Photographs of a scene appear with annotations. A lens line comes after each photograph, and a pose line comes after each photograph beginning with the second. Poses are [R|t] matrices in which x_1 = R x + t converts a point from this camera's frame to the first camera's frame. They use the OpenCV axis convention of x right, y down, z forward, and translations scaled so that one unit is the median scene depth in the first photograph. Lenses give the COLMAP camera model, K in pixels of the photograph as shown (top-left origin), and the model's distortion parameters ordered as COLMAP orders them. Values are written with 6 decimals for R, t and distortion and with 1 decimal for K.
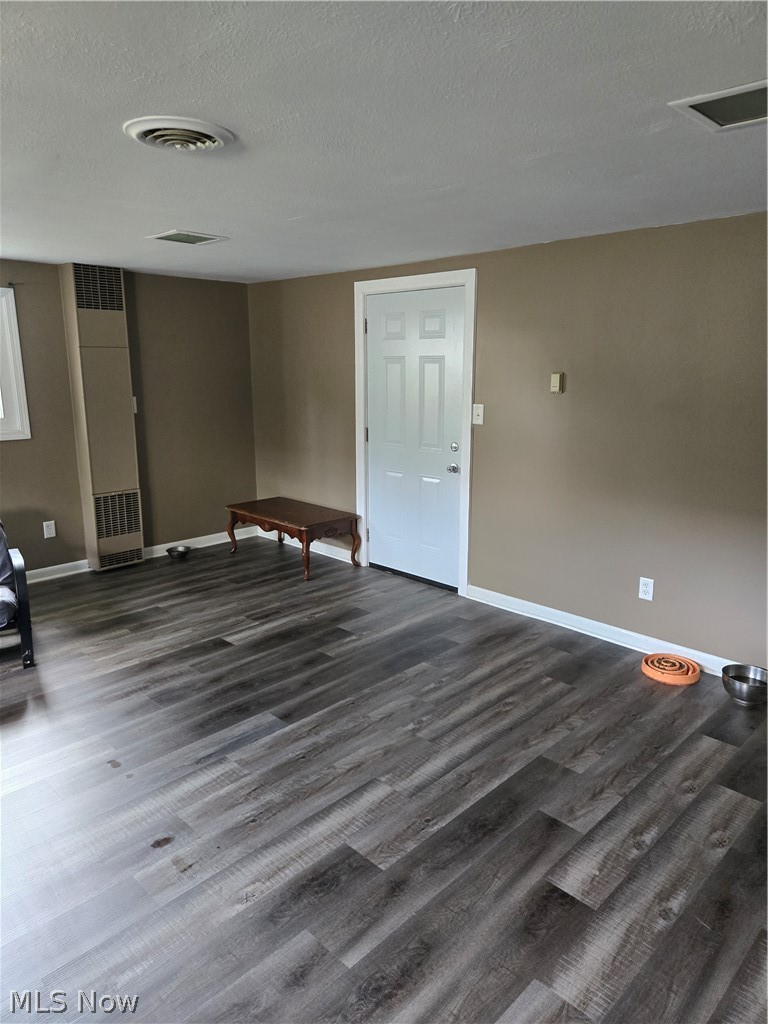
lens RADIAL K [[685.1, 0, 380.3], [0, 685.1, 516.0], [0, 0, 1]] dist [0.063459, -0.063766]
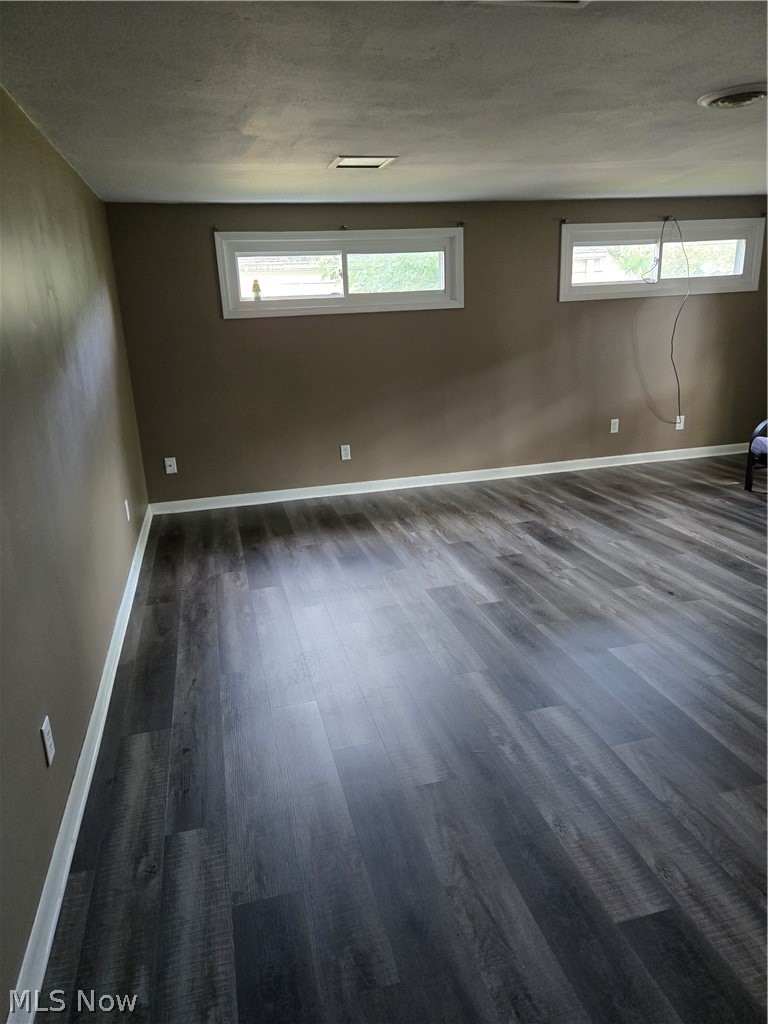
lens RADIAL K [[685.1, 0, 380.3], [0, 685.1, 516.0], [0, 0, 1]] dist [0.063459, -0.063766]
pose [[-0.511090, 0.282963, -0.811615, 1.175153], [-0.140056, 0.904221, 0.403445, -0.206402], [0.848039, 0.319869, -0.422508, 1.019646]]
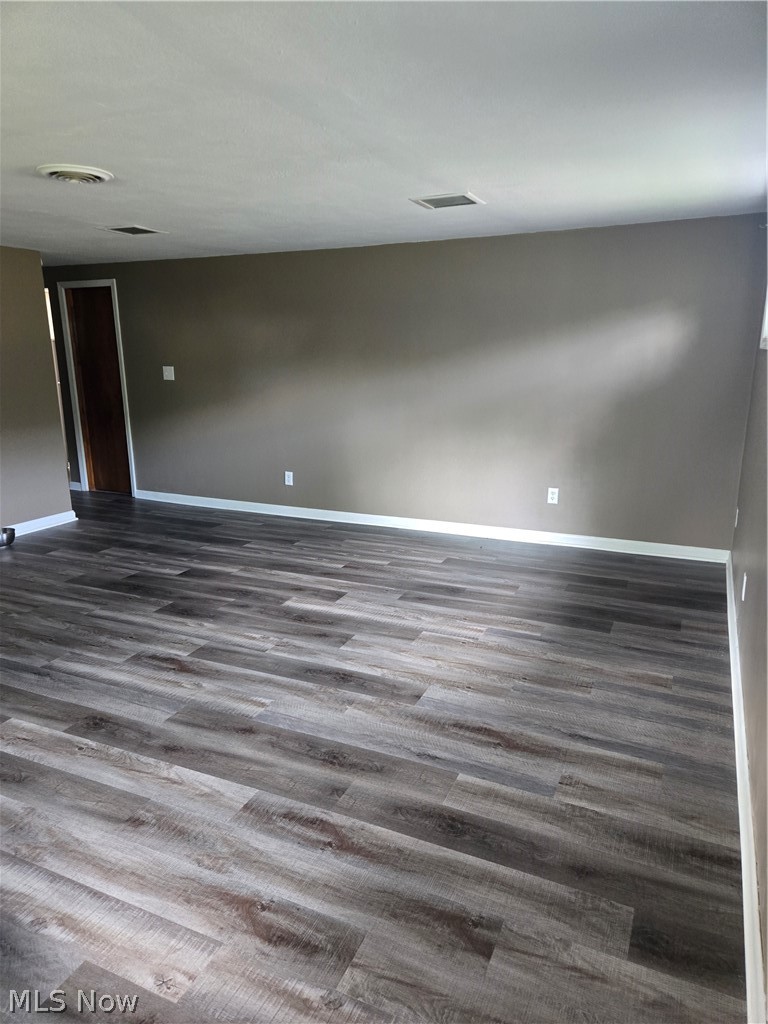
lens RADIAL K [[685.1, 0, 380.3], [0, 685.1, 516.0], [0, 0, 1]] dist [0.063459, -0.063766]
pose [[-0.343755, -0.219373, 0.913076, -1.703497], [0.217184, 0.927396, 0.304579, -0.145638], [-0.913599, 0.303007, -0.271153, 0.844641]]
